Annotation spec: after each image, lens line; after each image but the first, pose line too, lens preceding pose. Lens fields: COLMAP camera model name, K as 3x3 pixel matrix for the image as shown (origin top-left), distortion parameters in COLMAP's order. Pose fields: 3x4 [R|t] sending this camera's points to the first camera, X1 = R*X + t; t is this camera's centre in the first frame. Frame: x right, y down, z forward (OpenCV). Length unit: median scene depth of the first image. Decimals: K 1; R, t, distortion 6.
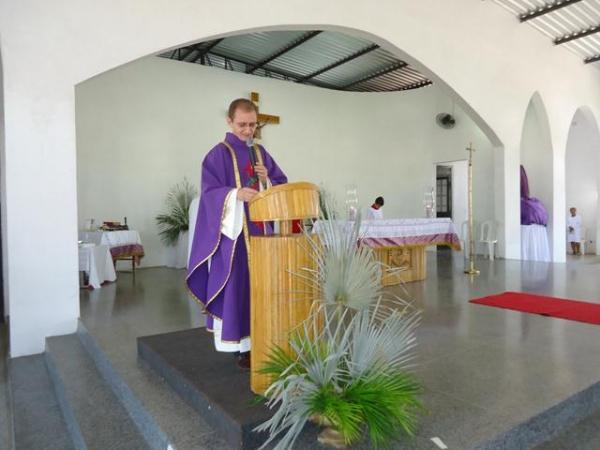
lens RADIAL K [[428.1, 0, 300.0], [0, 428.1, 225.0], [0, 0, 1]] dist [0.000266, -0.000414]
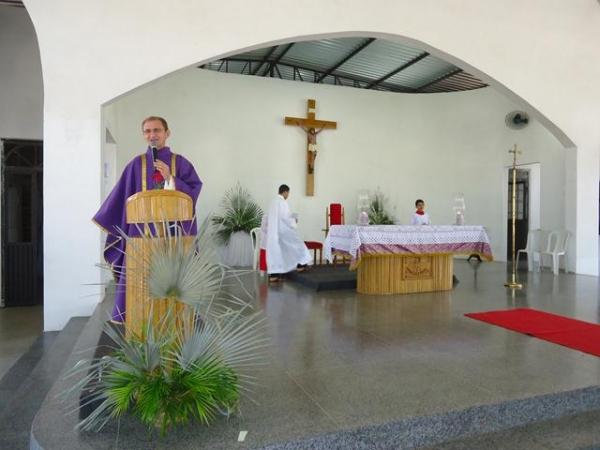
lens RADIAL K [[427.1, 0, 300.0], [0, 427.1, 225.0], [0, 0, 1]] dist [-0.004891, -0.001739]
pose [[0.967793, 0.024716, -0.250533, 0.153387], [-0.027020, 0.999618, -0.005761, -0.001608], [0.250295, 0.012345, 0.968091, 0.002979]]
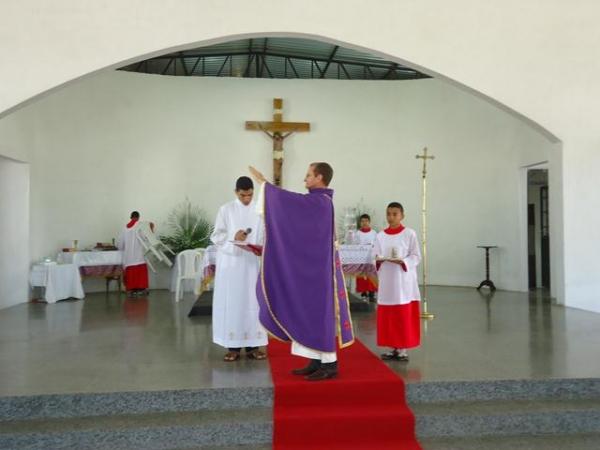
lens RADIAL K [[570.2, 0, 300.0], [0, 570.2, 225.0], [0, 0, 1]] dist [0.045451, 0.002815]
pose [[0.884309, 0.001666, -0.466899, 0.562523], [-0.020514, 0.999167, -0.035288, -0.009912], [0.466451, 0.040784, 0.883606, -0.013044]]
